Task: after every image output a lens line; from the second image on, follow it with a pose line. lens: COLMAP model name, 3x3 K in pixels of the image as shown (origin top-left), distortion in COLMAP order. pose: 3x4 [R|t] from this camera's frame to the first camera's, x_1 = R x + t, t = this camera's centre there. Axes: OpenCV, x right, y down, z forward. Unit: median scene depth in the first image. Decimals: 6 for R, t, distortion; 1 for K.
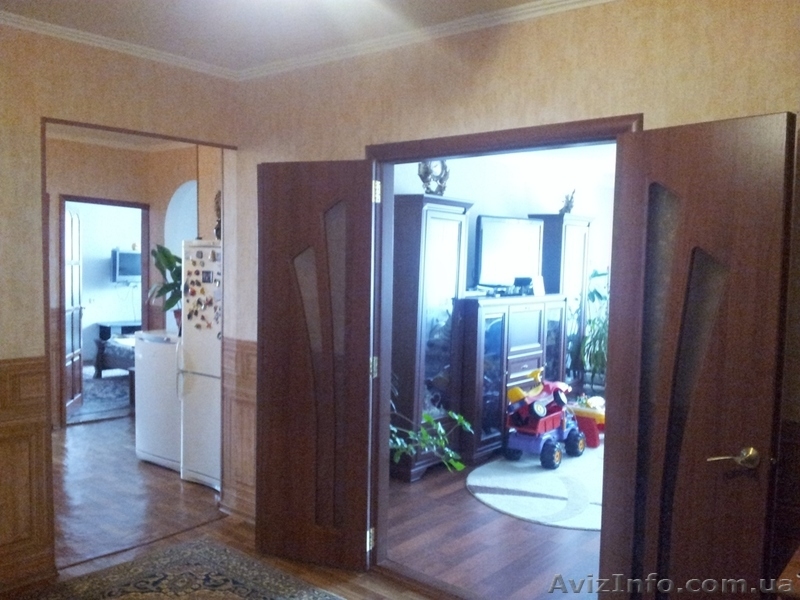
lens RADIAL K [[698.8, 0, 399.7], [0, 698.8, 301.3], [0, 0, 1]] dist [0.005452, -0.010784]
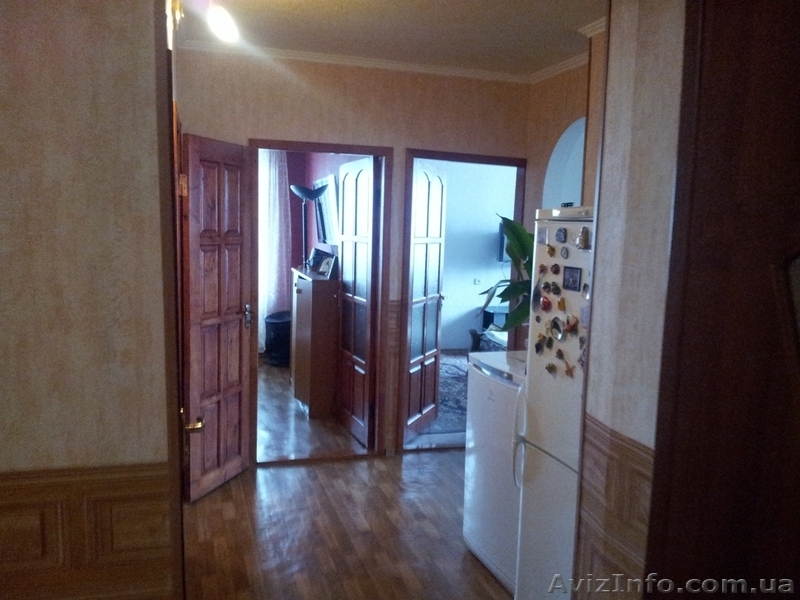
lens RADIAL K [[698.8, 0, 399.3], [0, 698.8, 300.8], [0, 0, 1]] dist [0.005452, -0.010784]
pose [[0.832978, 0.070151, -0.548841, -0.094010], [-0.049432, 0.997399, 0.052462, -0.038830], [0.551094, -0.016569, 0.834279, 0.486960]]
